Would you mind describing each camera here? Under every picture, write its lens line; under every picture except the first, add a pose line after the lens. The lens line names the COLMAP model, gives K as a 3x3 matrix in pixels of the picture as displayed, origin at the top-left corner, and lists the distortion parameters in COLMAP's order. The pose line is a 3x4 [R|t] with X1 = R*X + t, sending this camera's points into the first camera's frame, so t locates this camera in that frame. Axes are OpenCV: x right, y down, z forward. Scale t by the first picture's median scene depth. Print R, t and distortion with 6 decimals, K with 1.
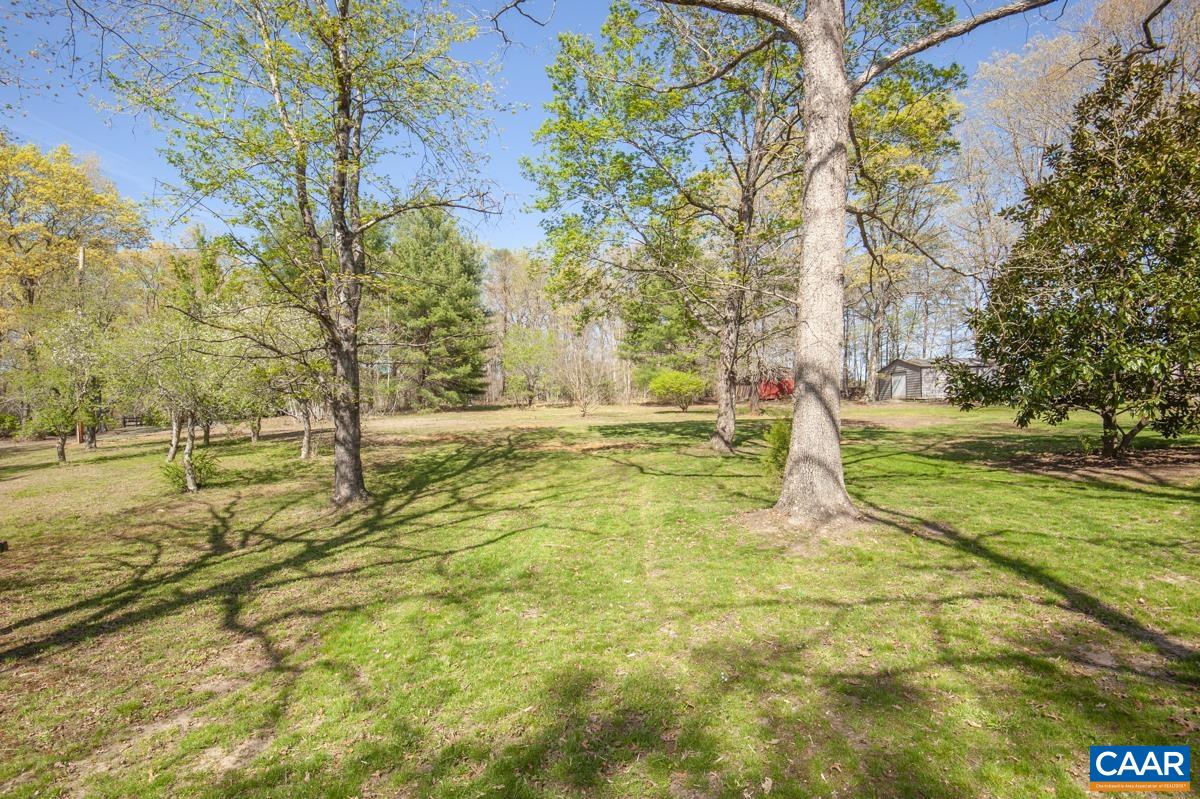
lens RADIAL K [[559.8, 0, 600.0], [0, 559.8, 399.5], [0, 0, 1]] dist [-0.001435, -0.023533]
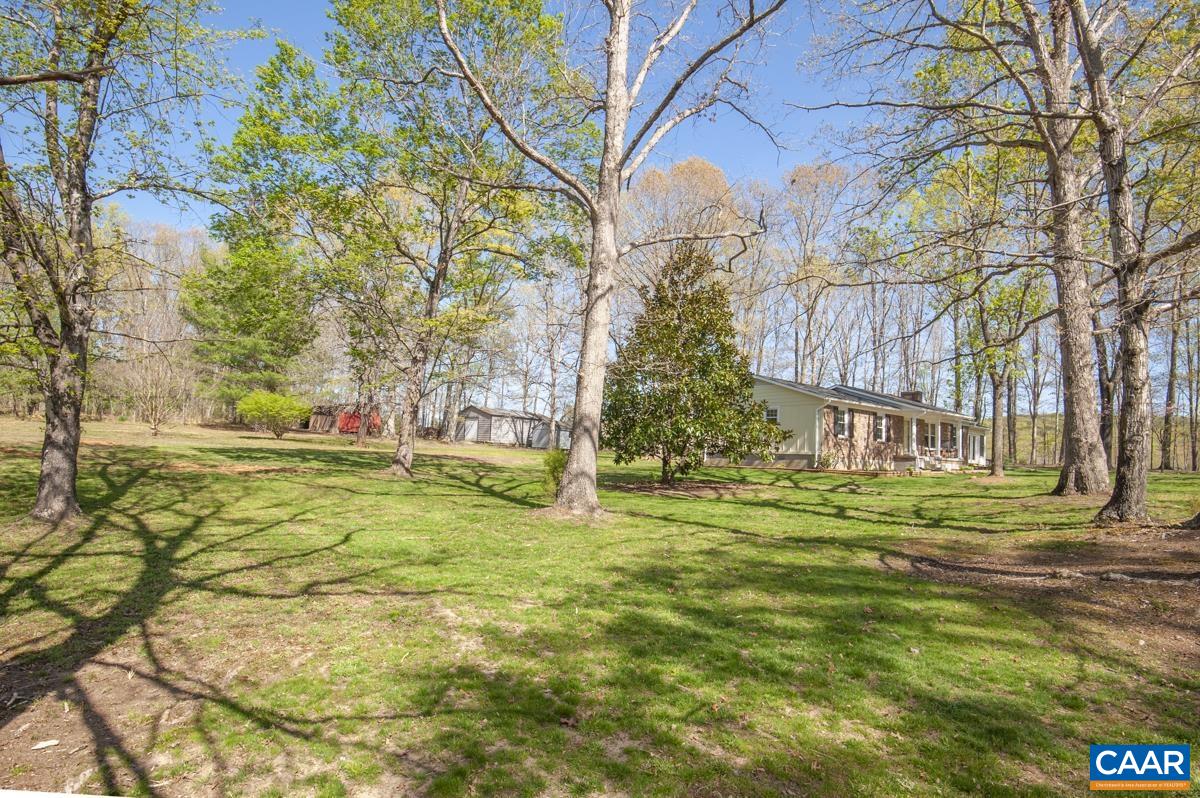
lens RADIAL K [[559.0, 0, 600.0], [0, 559.0, 399.0], [0, 0, 1]] dist [-0.000179, -0.000216]
pose [[0.739901, 0.119528, 0.662011, -0.374350], [-0.075580, 0.992628, -0.094749, 0.023101], [-0.668456, 0.020070, 0.743481, -0.122854]]
